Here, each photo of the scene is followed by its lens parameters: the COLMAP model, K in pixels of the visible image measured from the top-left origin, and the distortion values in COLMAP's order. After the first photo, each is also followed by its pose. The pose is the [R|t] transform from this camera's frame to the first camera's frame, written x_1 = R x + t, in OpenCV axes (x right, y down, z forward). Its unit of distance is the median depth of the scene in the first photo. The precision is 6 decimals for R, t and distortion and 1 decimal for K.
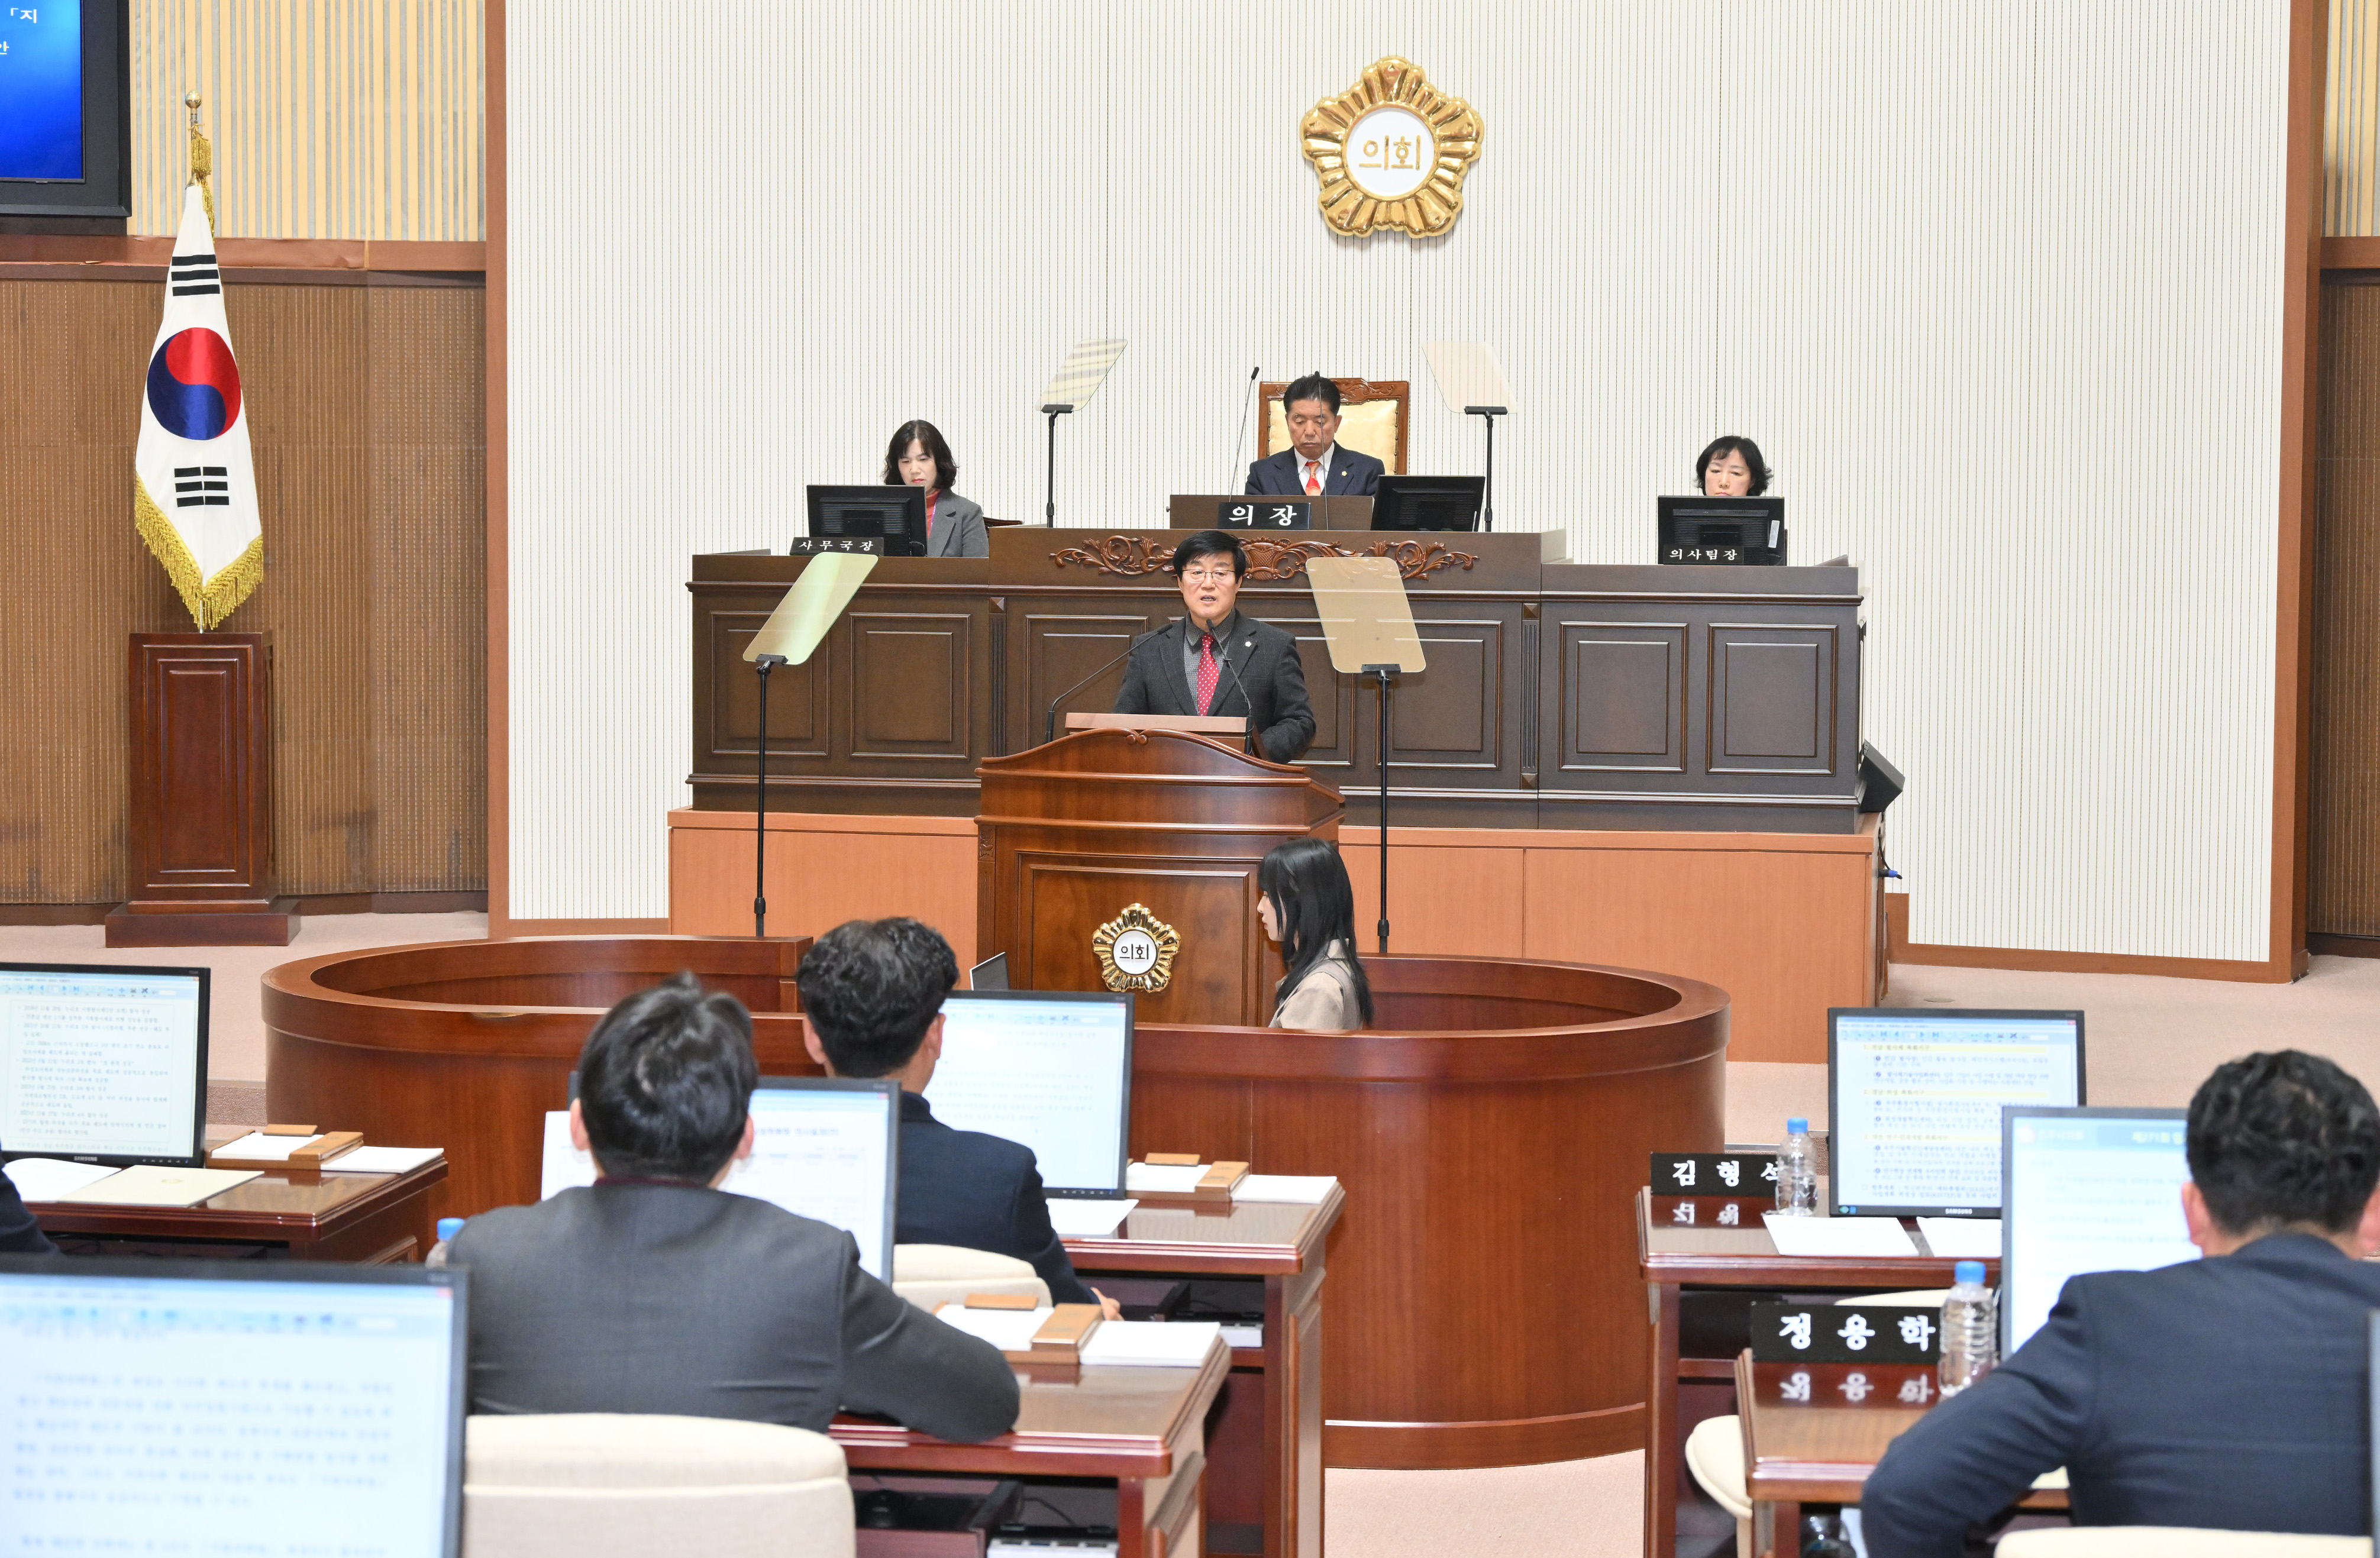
lens RADIAL K [[3748.7, 0, 1190.4], [0, 3748.7, 709.1], [0, 0, 1]] dist [-0.042585, 0.007448]
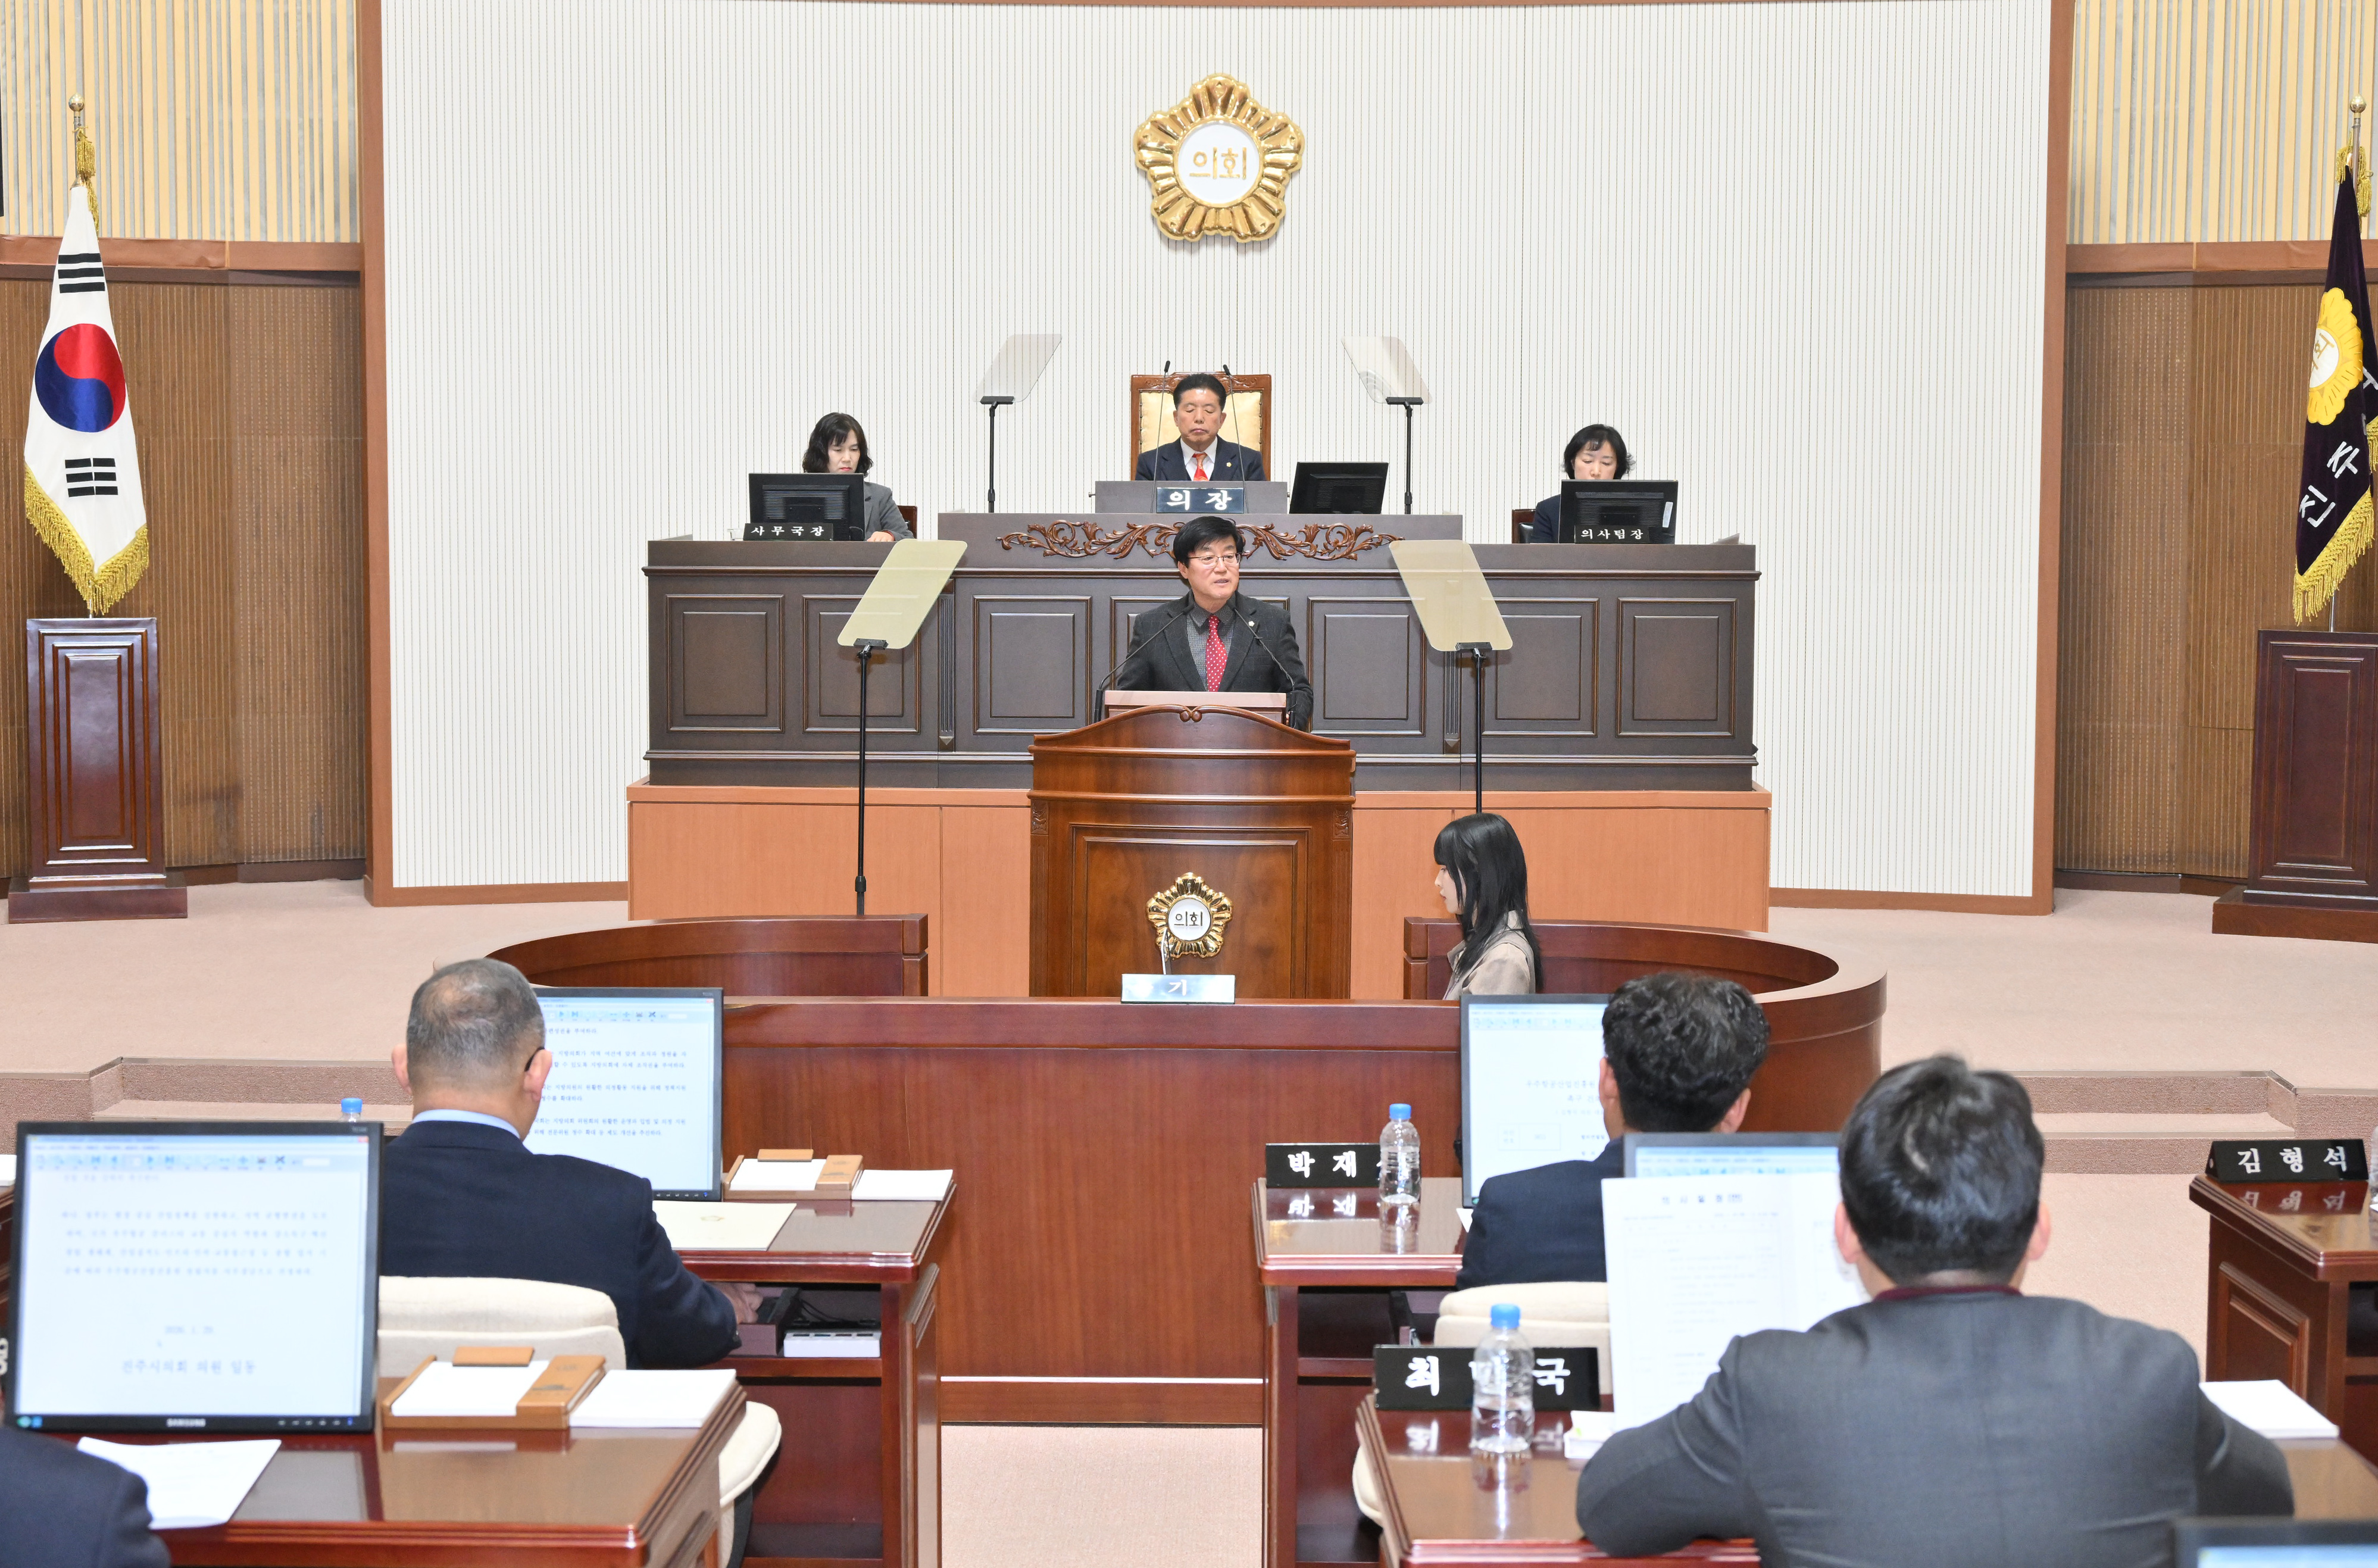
lens RADIAL K [[3320.1, 0, 1180.5], [0, 3320.1, 718.7], [0, 0, 1]] dist [-0.017771, -0.041588]
pose [[0.992248, -0.013324, 0.123556, -0.088115], [0.011489, 0.999813, 0.015553, -0.003705], [-0.123740, -0.014013, 0.992216, 0.055017]]
